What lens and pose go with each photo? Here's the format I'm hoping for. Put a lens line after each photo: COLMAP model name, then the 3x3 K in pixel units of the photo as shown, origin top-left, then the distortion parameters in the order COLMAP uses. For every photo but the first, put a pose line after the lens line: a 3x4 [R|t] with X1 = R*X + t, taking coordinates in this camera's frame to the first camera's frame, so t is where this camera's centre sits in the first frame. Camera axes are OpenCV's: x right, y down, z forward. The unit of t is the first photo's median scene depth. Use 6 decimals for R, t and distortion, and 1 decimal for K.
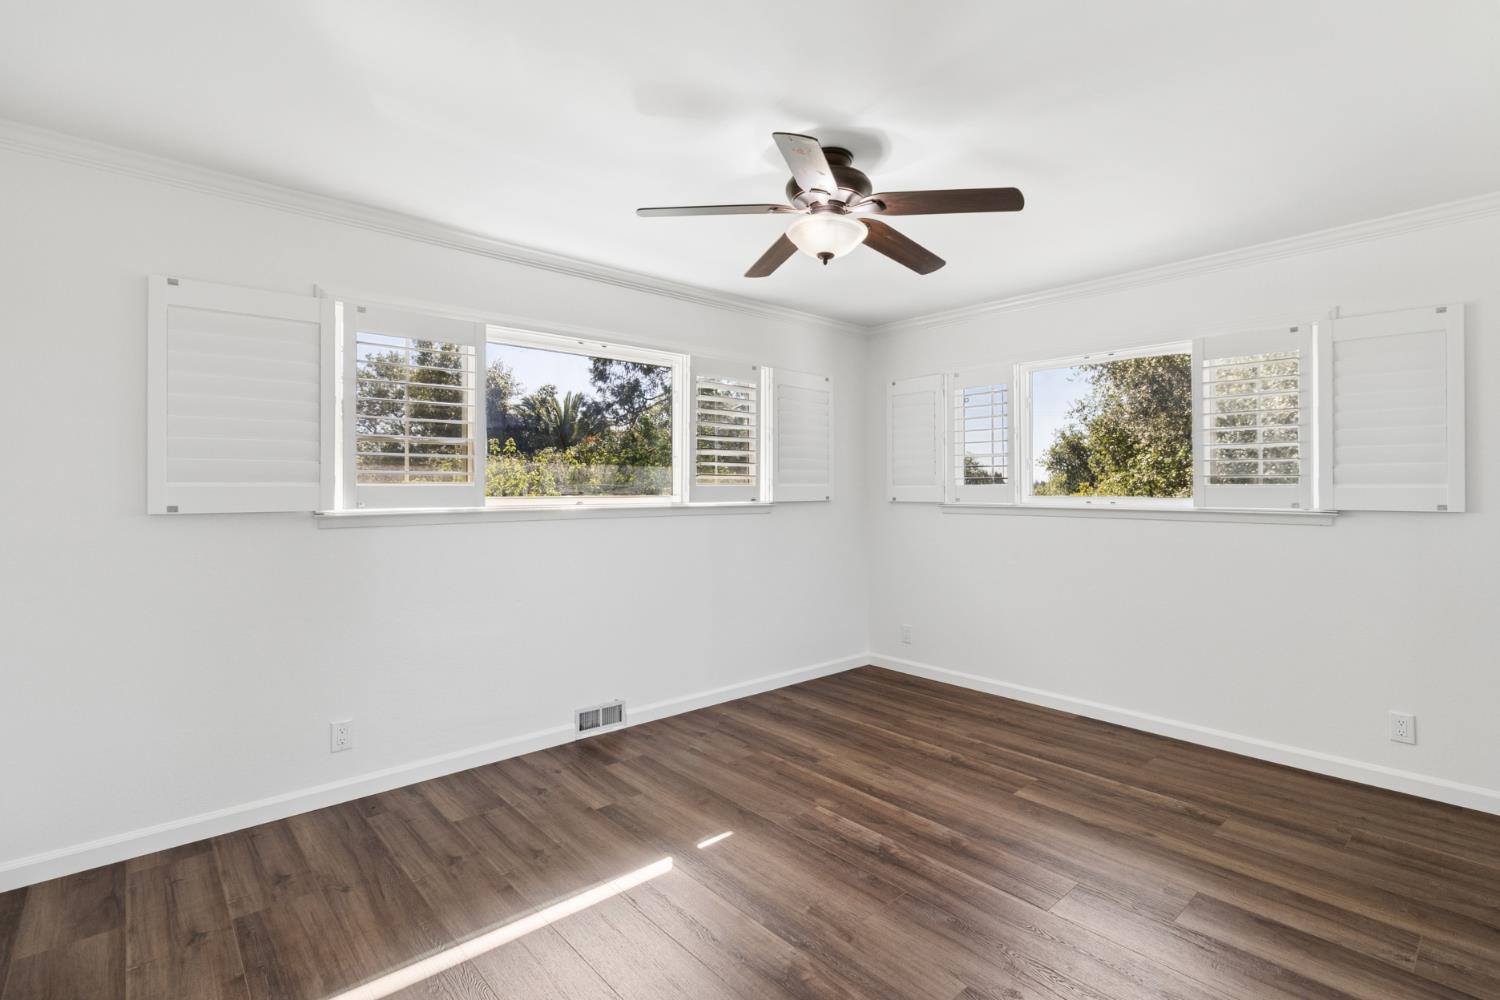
lens RADIAL K [[682.6, 0, 755.7], [0, 682.6, 479.3], [0, 0, 1]] dist [-0.001942, -0.000435]
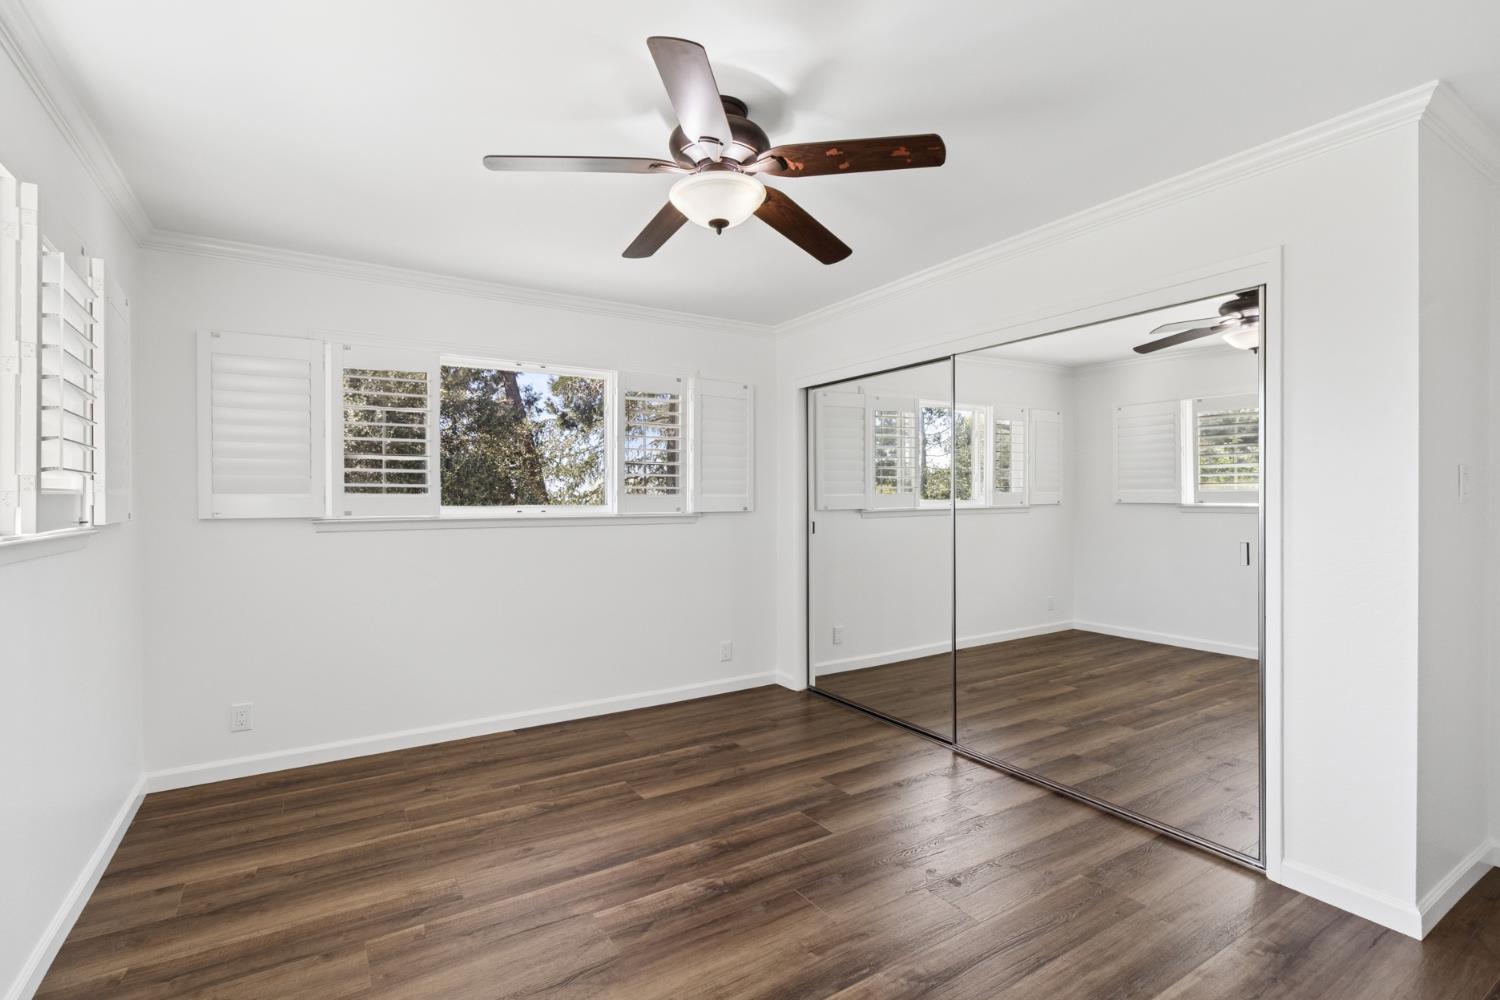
lens RADIAL K [[705.1, 0, 758.2], [0, 705.1, 496.8], [0, 0, 1]] dist [0.000950, -0.000335]
pose [[0.168172, 0.001620, 0.985756, -0.573552], [-0.009827, 0.999952, 0.000033, 0.011161], [-0.985709, -0.009692, 0.168180, 0.608378]]
